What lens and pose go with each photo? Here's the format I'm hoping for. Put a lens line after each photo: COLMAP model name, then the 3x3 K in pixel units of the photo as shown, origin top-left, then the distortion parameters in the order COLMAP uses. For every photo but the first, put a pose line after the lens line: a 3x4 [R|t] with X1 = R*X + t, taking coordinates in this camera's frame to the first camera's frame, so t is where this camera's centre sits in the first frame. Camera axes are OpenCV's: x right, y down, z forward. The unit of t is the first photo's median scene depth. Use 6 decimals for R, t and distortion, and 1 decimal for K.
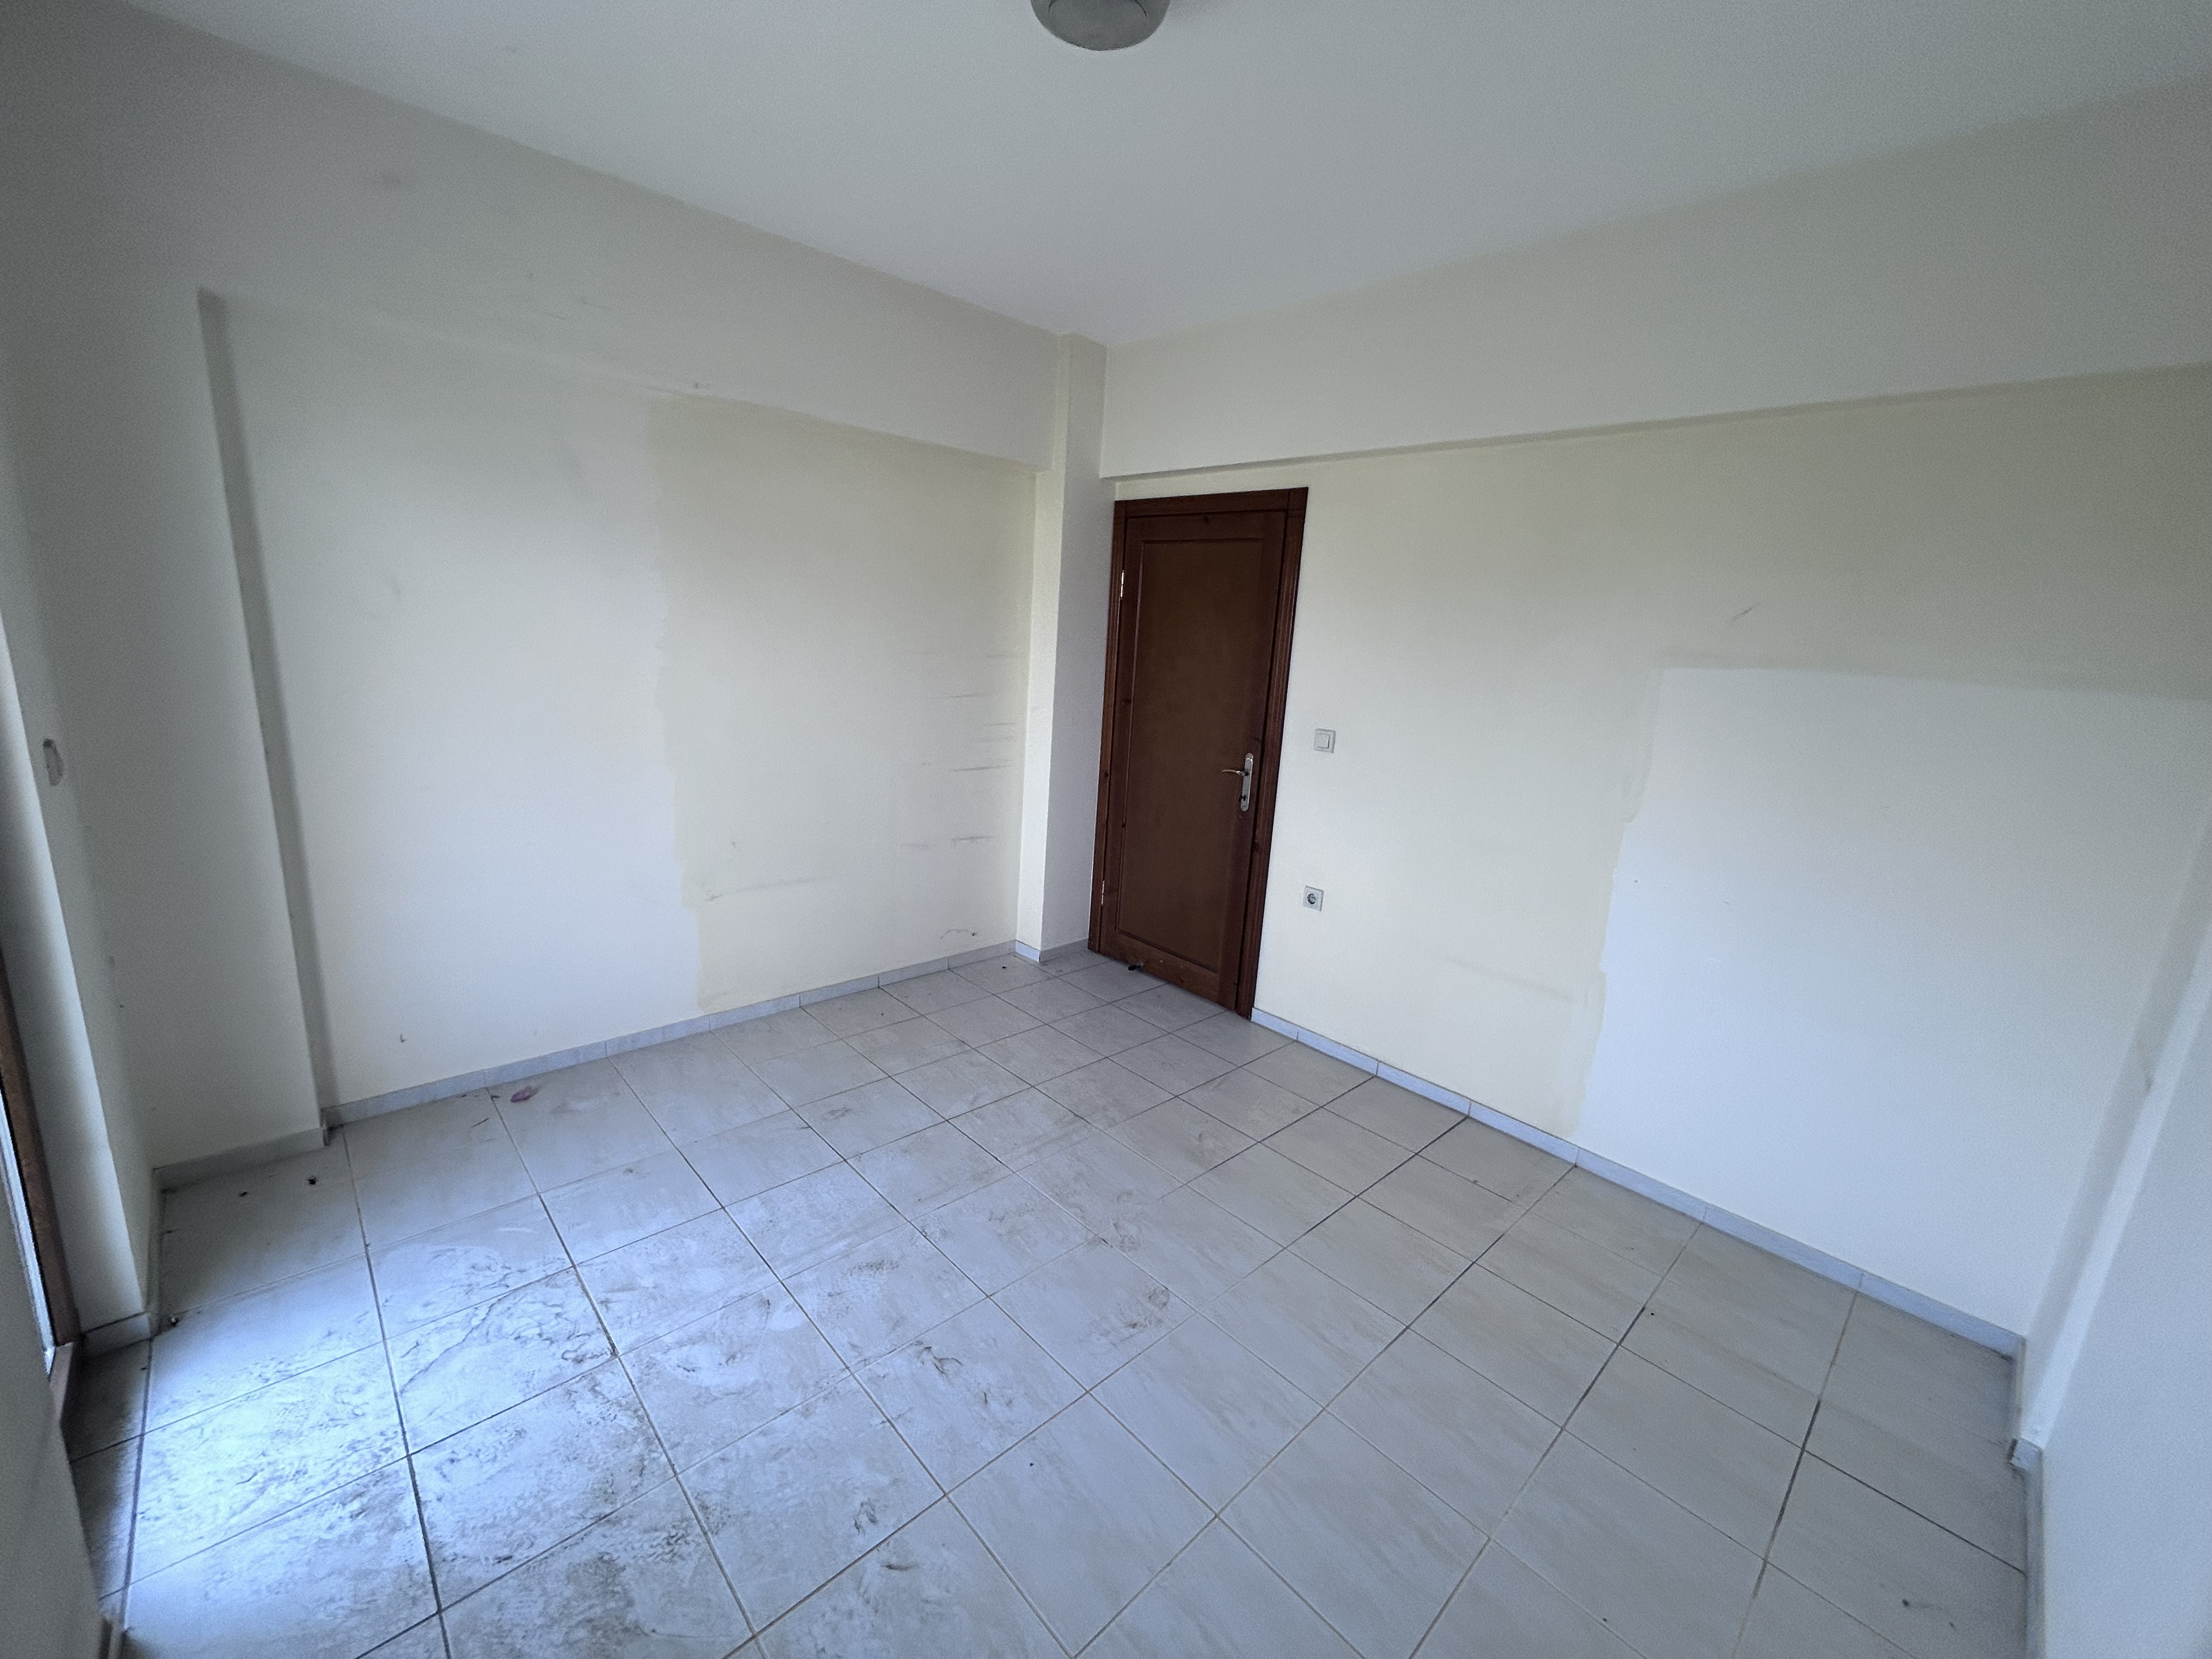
lens RADIAL K [[898.4, 0, 1107.8], [0, 898.4, 825.4], [0, 0, 1]] dist [0.003269, 0.001905]
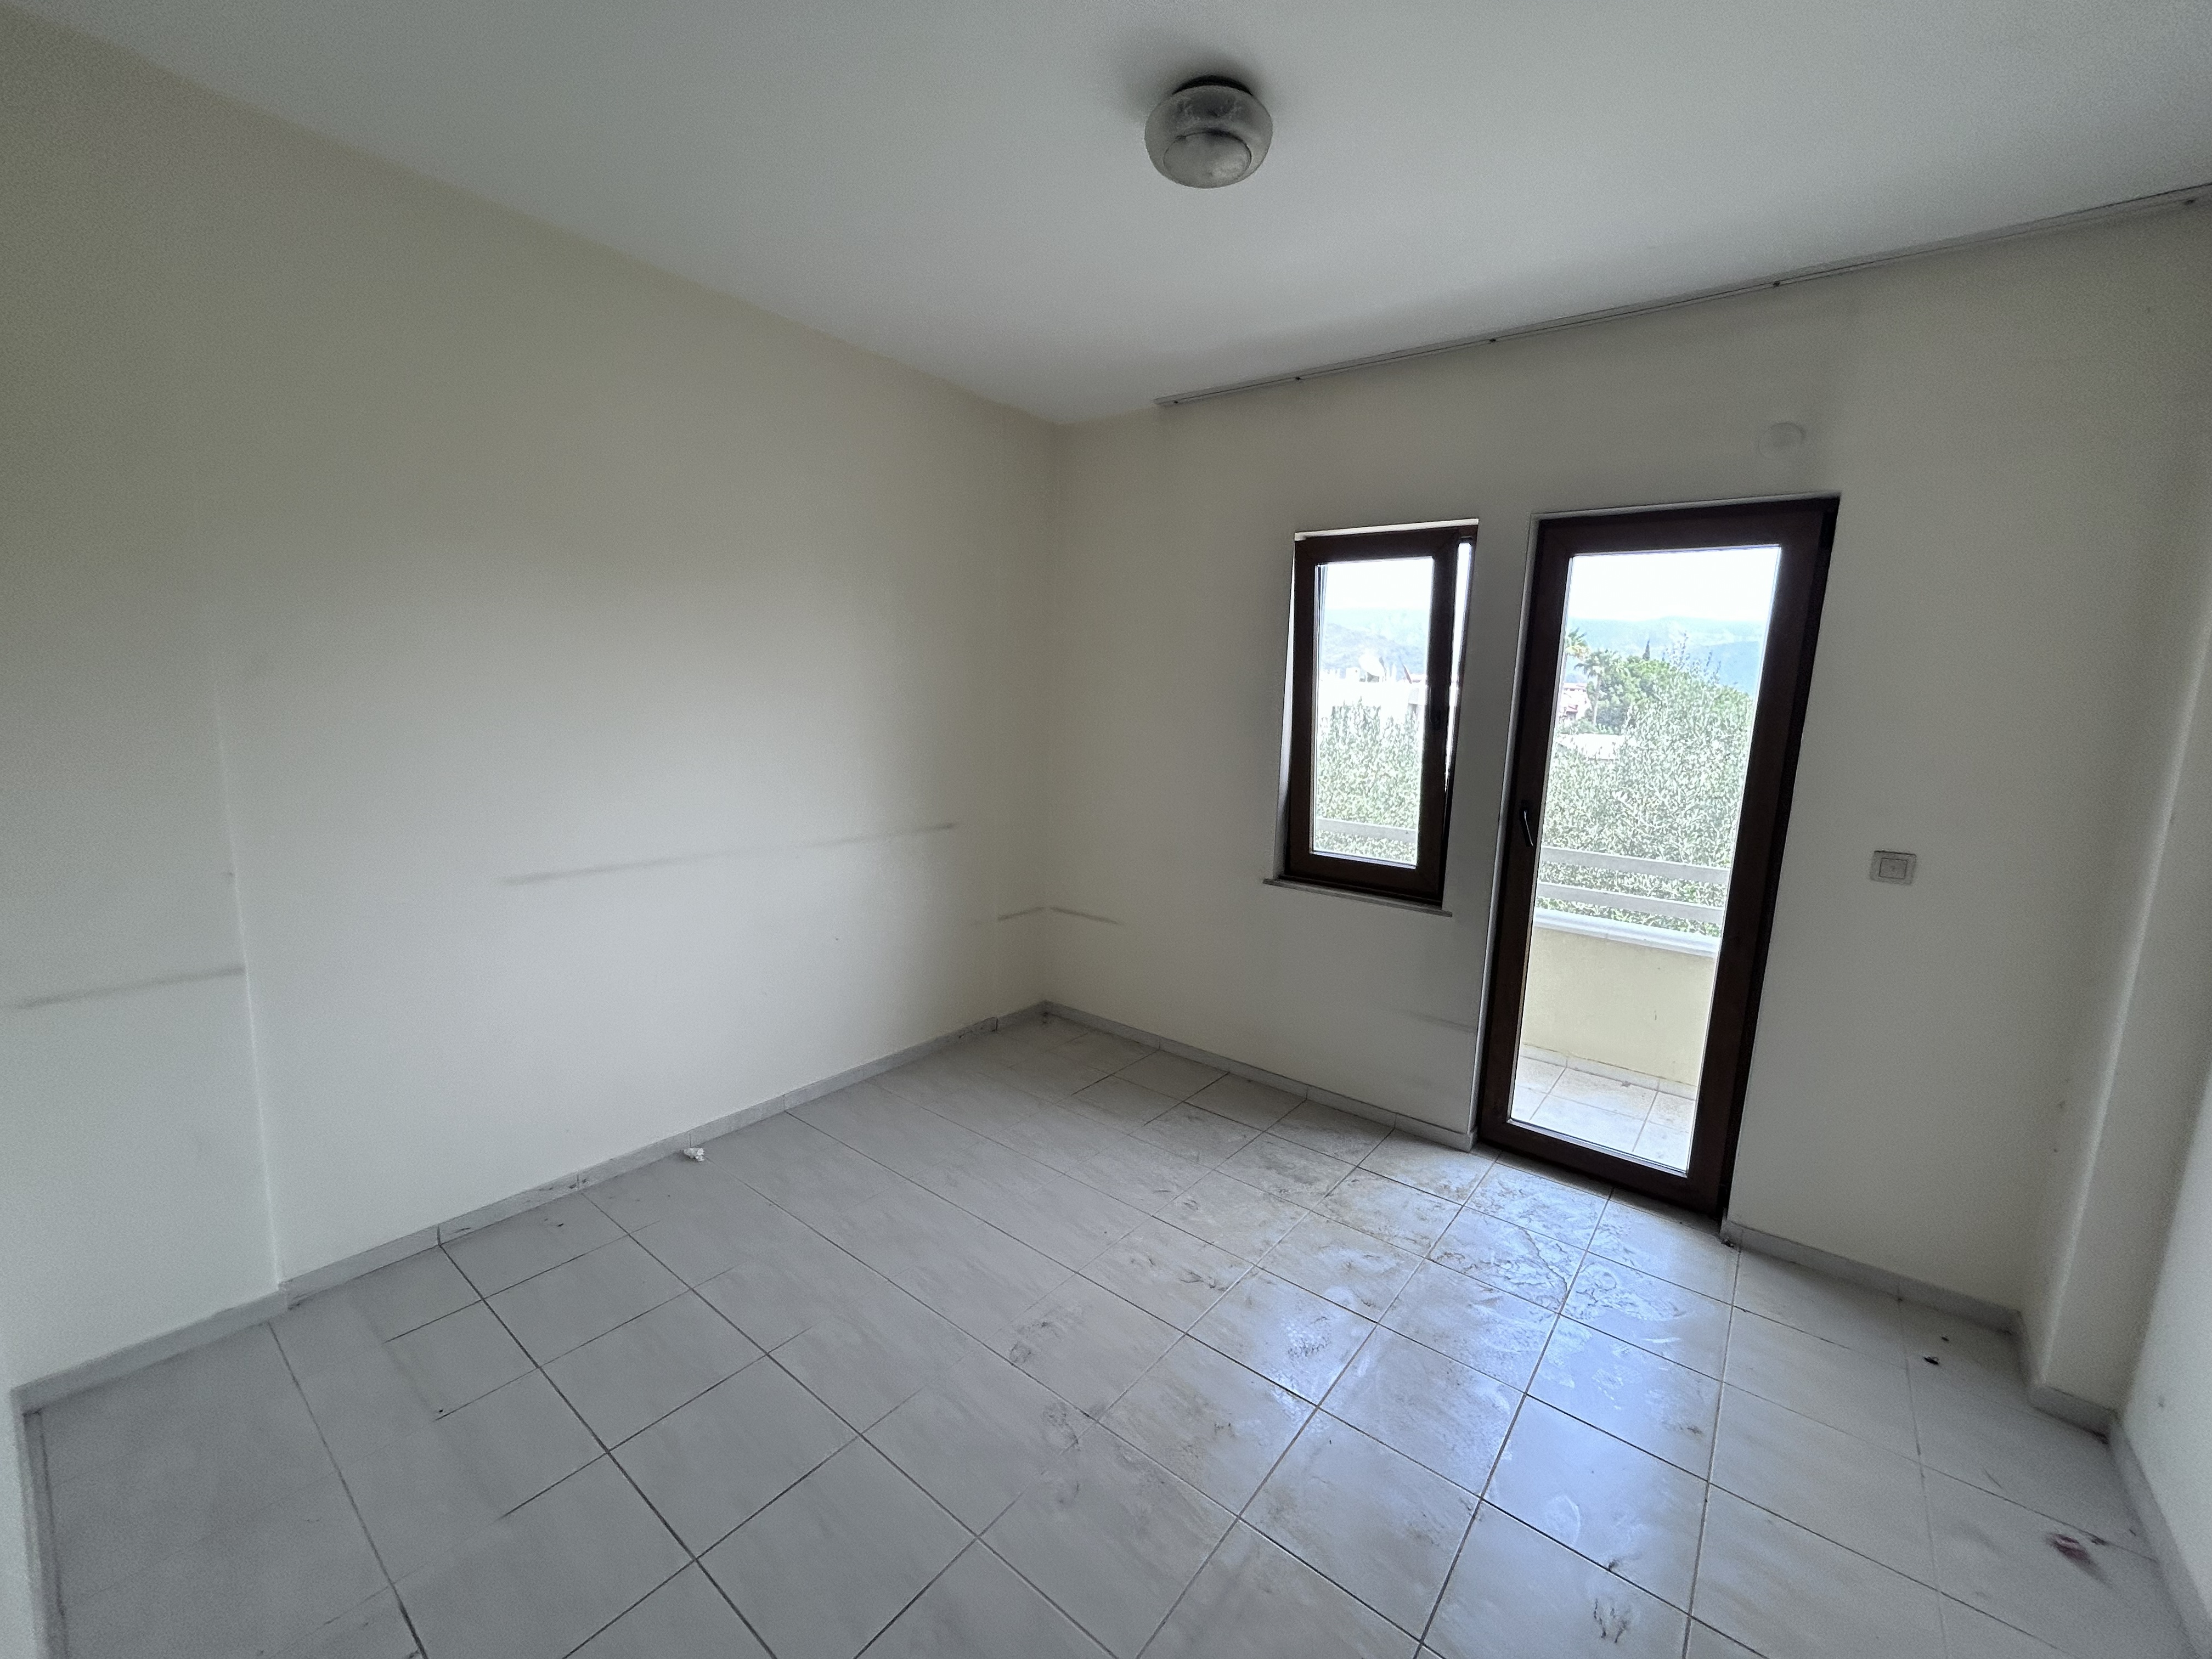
lens RADIAL K [[898.4, 0, 1112.6], [0, 898.4, 825.6], [0, 0, 1]] dist [0.003269, 0.001905]
pose [[-0.983597, -0.077418, -0.162921, 0.182516], [-0.131965, 0.924601, 0.357350, -0.419438], [0.122971, 0.372988, -0.919651, 1.907123]]
